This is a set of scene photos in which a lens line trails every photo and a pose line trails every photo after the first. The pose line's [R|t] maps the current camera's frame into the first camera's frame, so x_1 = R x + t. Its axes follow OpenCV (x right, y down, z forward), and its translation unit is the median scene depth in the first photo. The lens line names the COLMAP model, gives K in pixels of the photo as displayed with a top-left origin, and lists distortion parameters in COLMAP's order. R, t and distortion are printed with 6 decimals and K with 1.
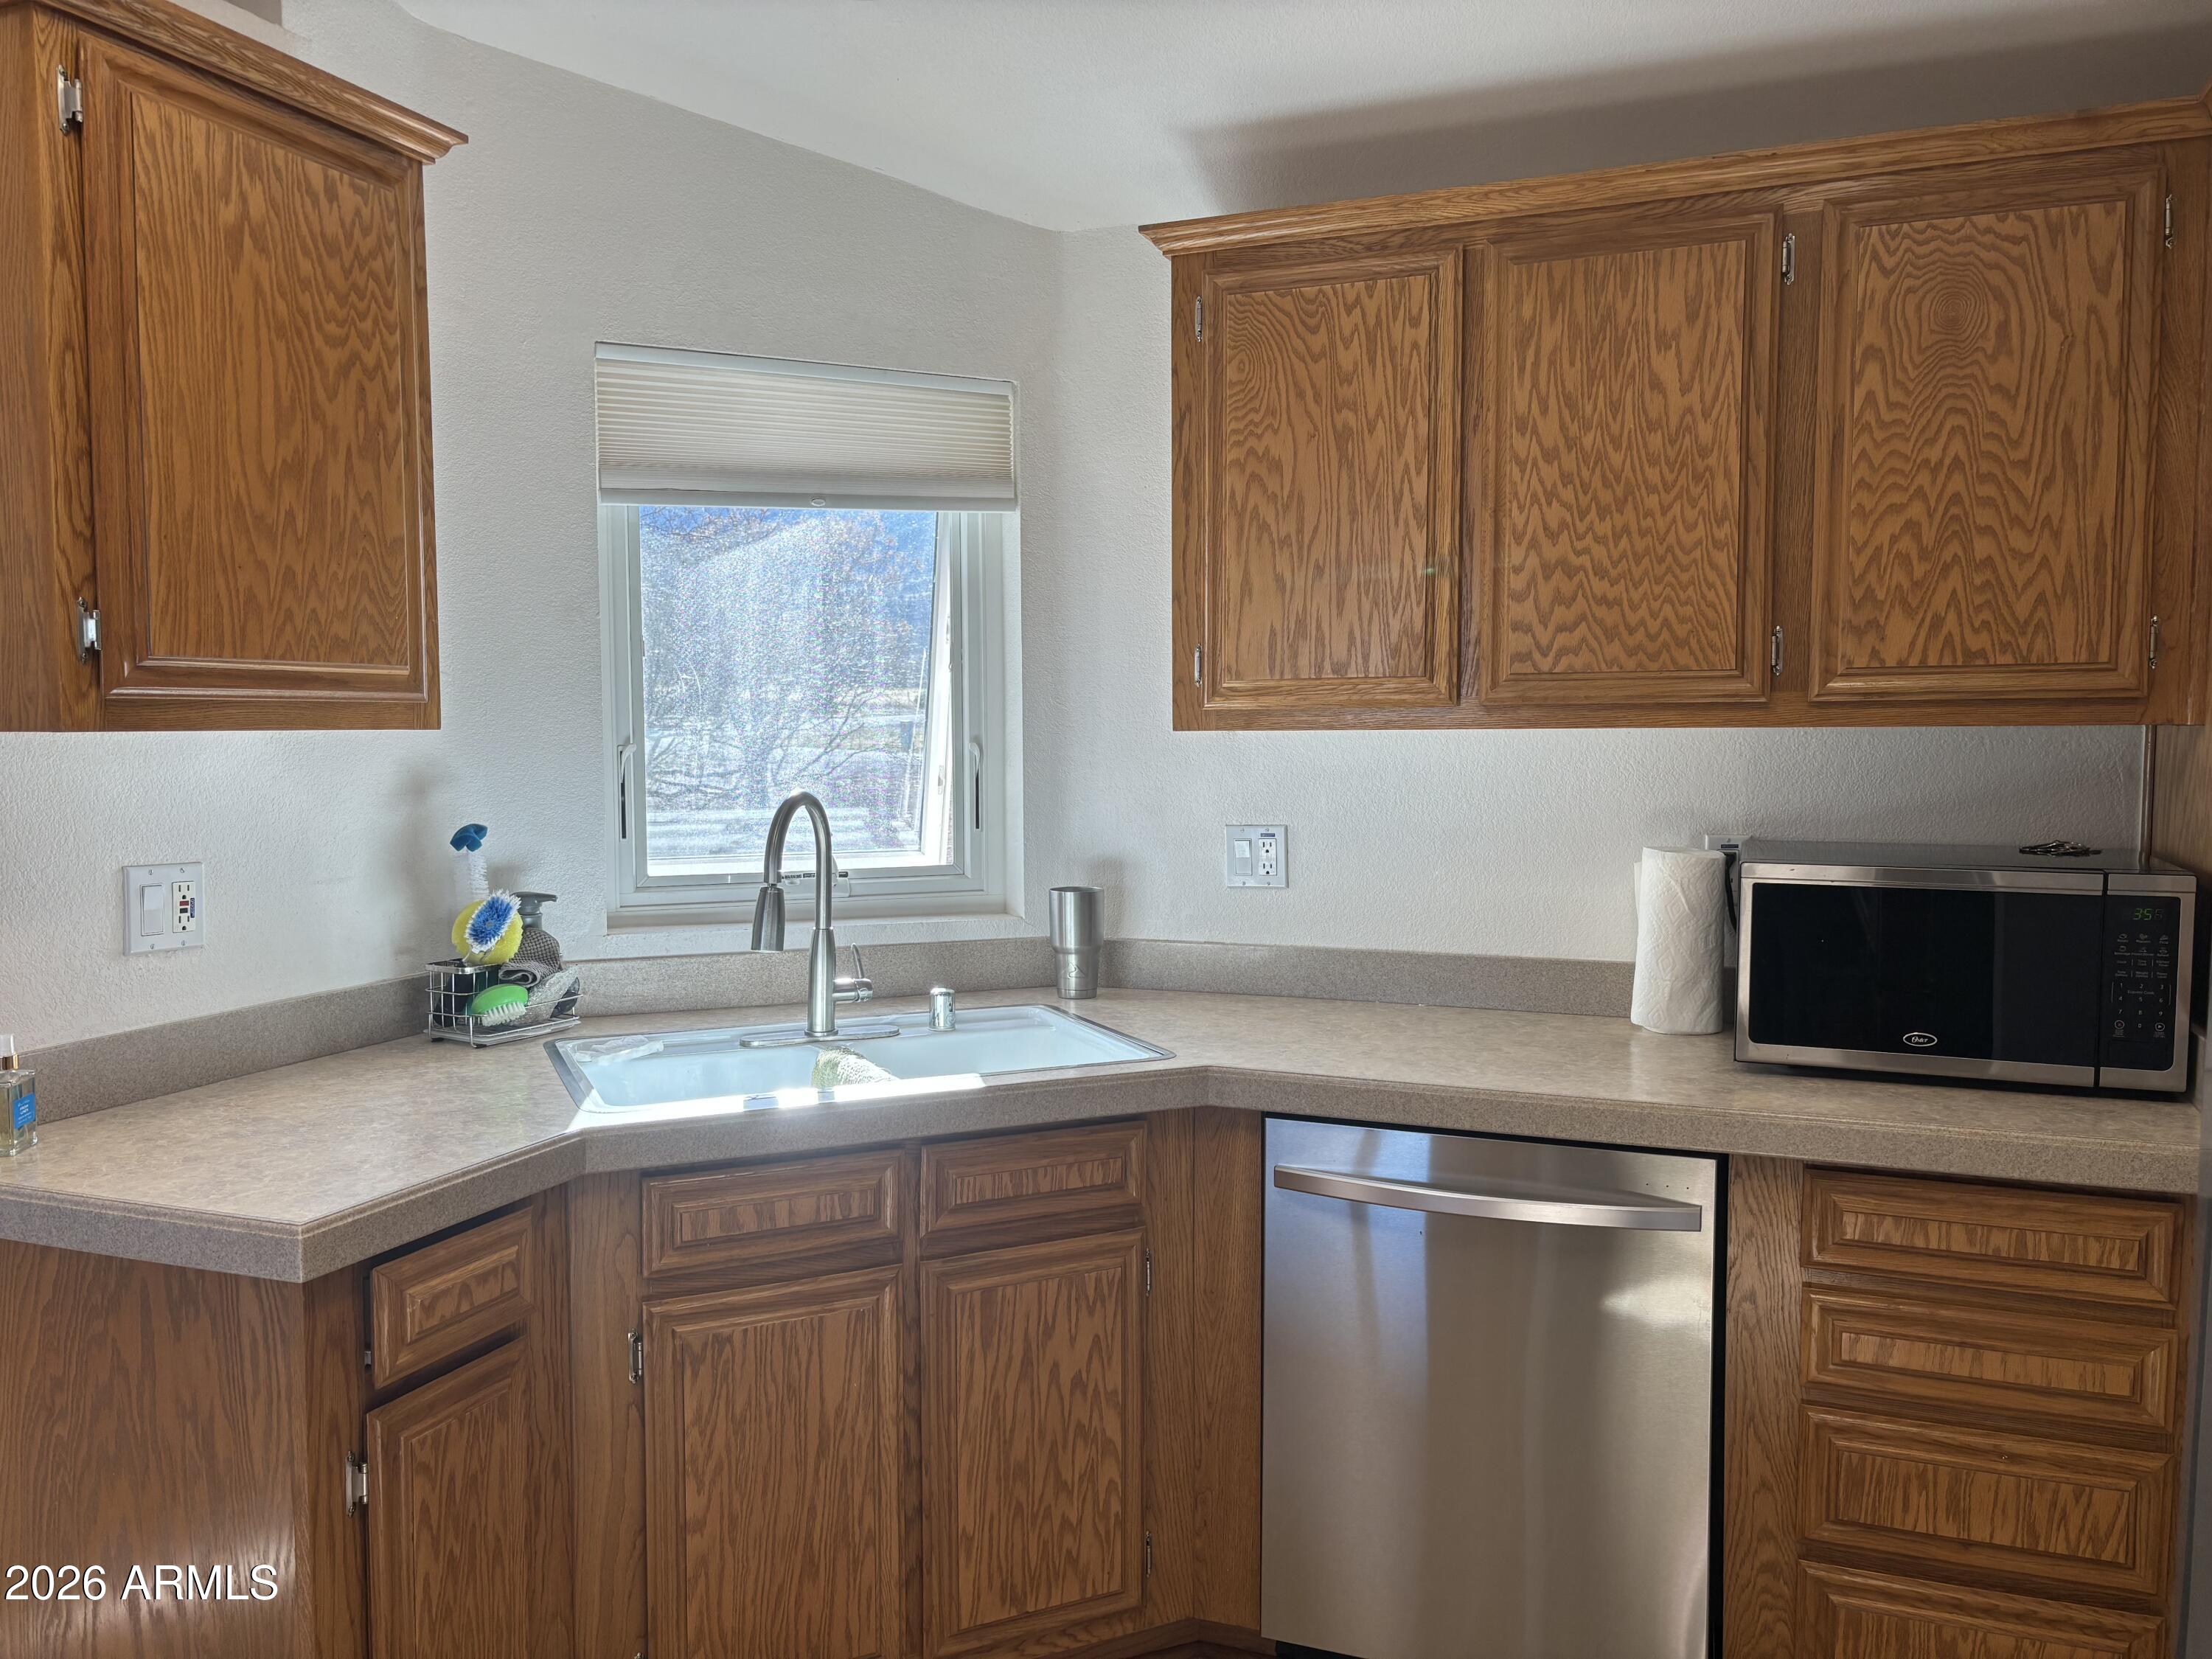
lens RADIAL K [[1680.7, 0, 1106.0], [0, 1680.7, 829.5], [0, 0, 1]] dist [0.042705, -0.062691]
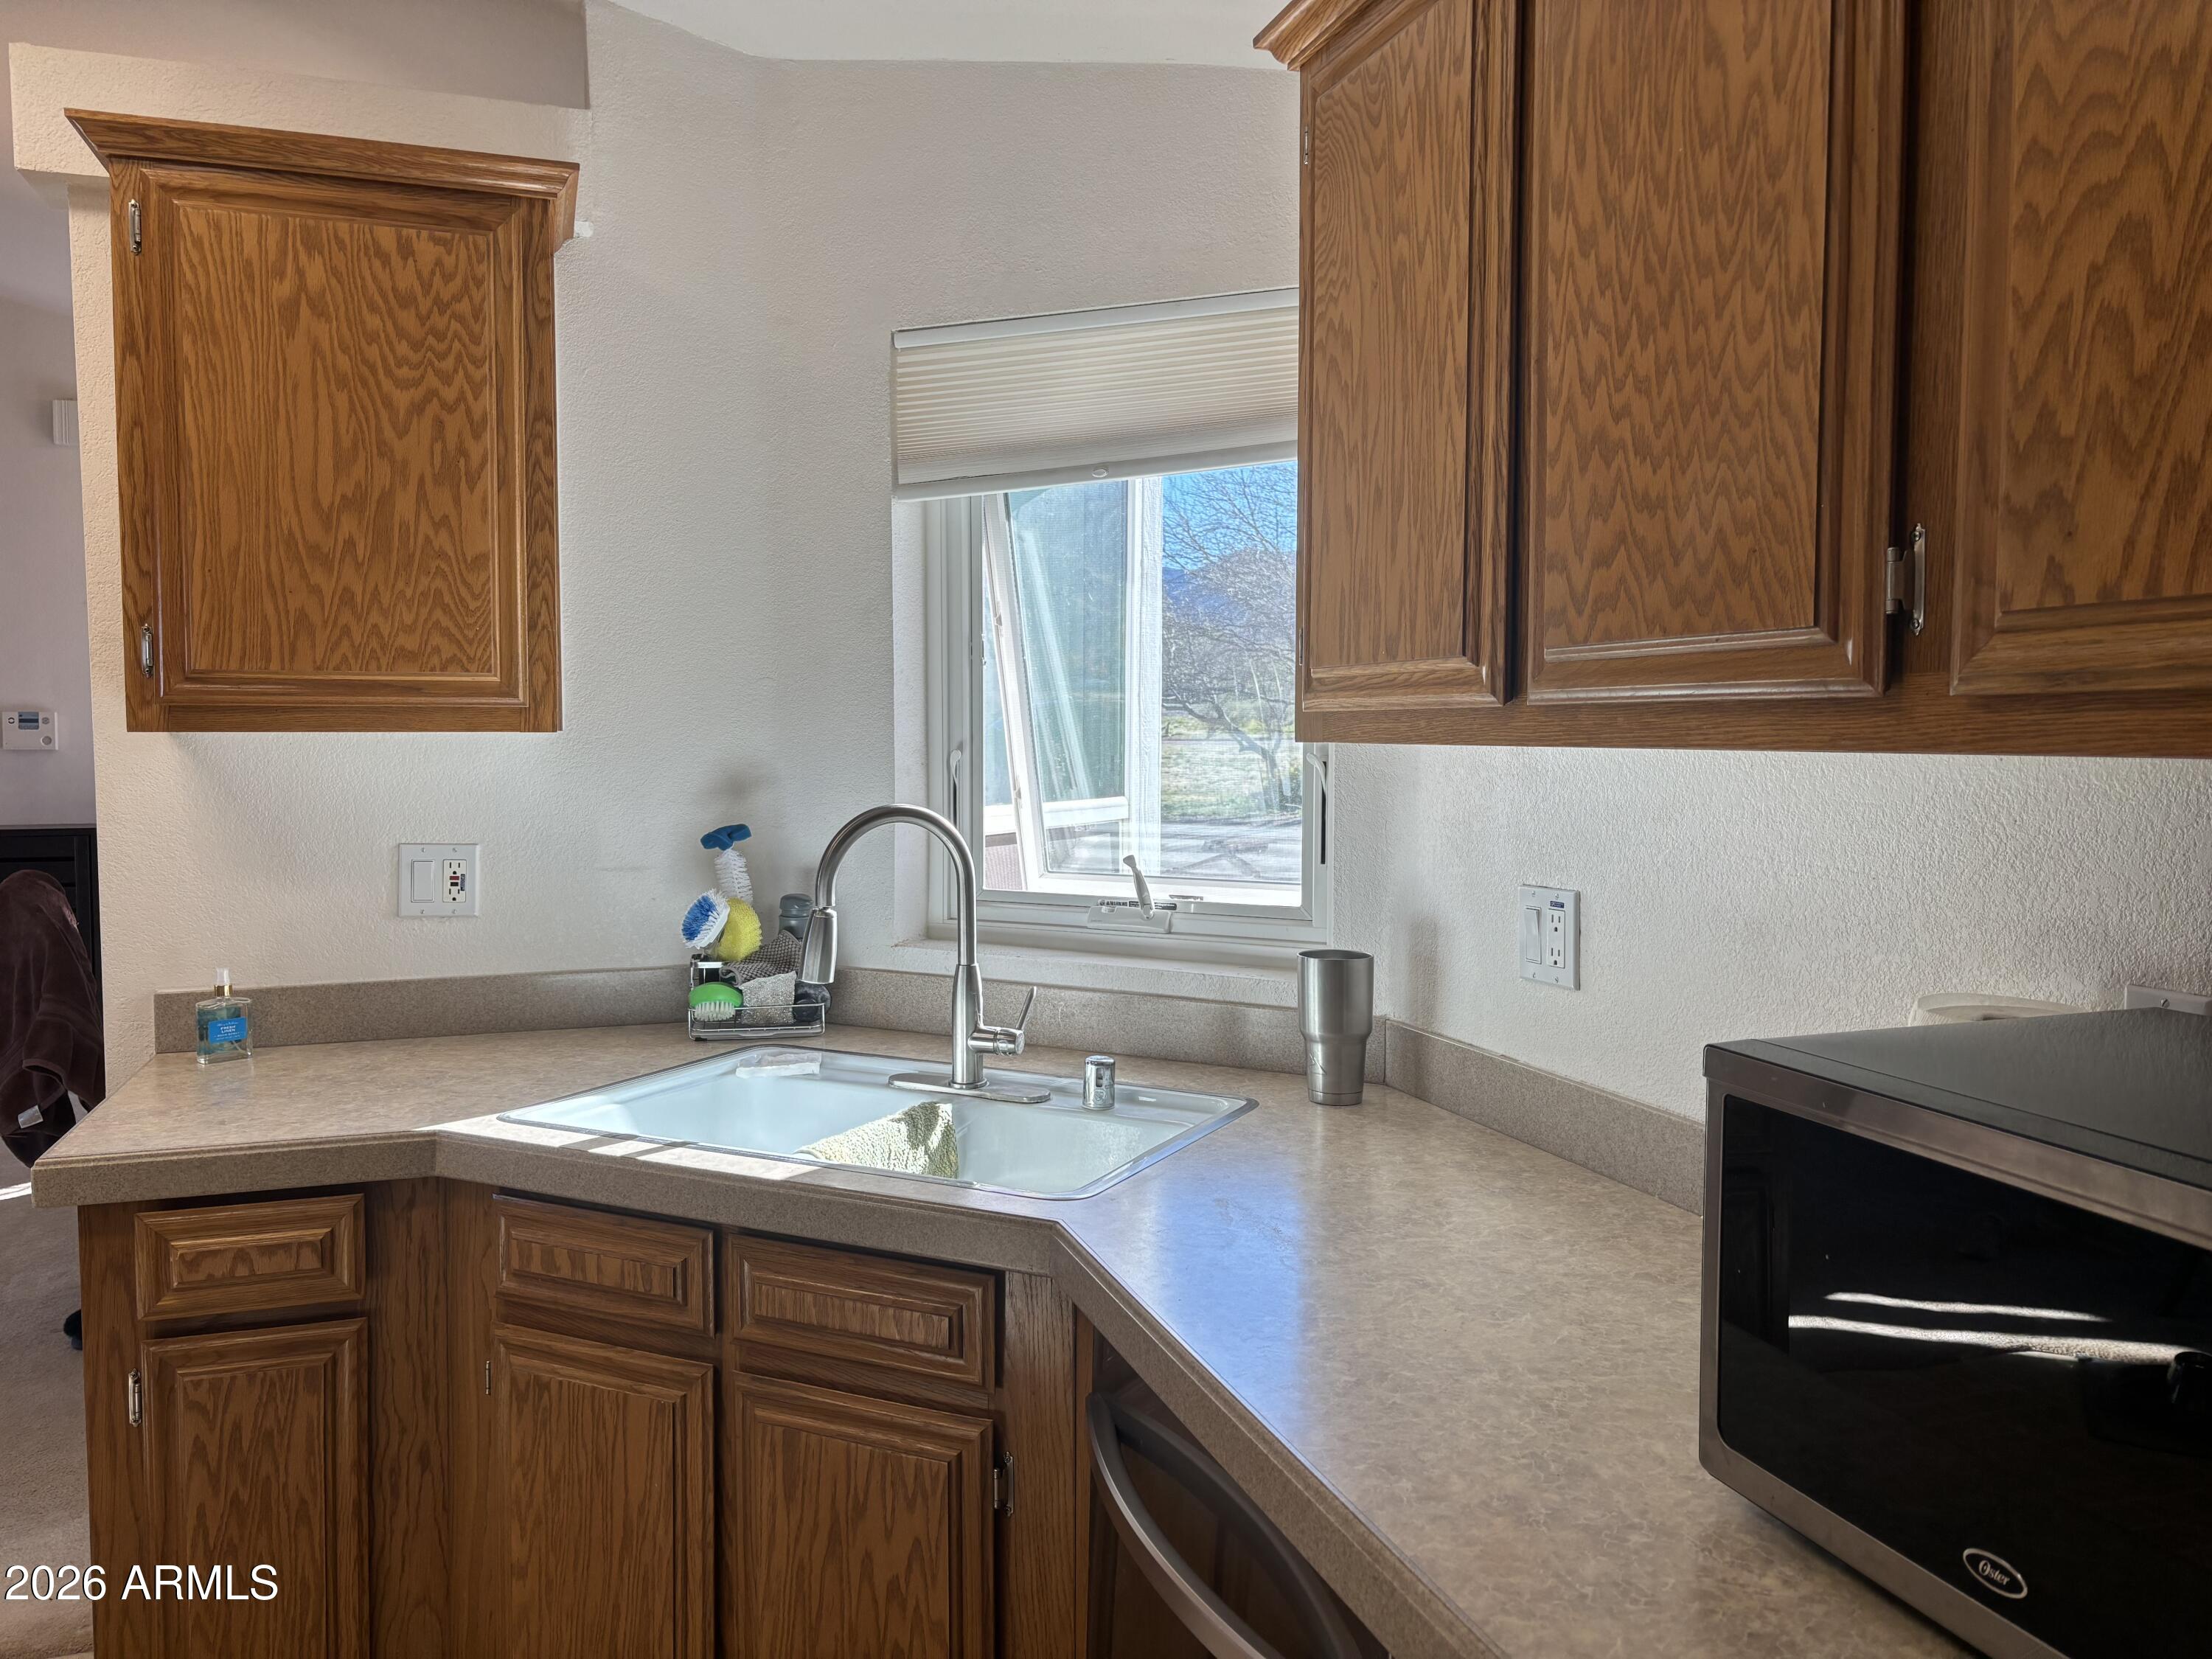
lens RADIAL K [[1667.1, 0, 1106.0], [0, 1667.1, 806.5], [0, 0, 1]] dist [0.013810, 0.001275]
pose [[0.644688, 0.042690, -0.763253, 0.648560], [-0.052403, 0.998559, 0.011589, -0.044295], [0.762647, 0.032525, 0.645996, 0.608078]]
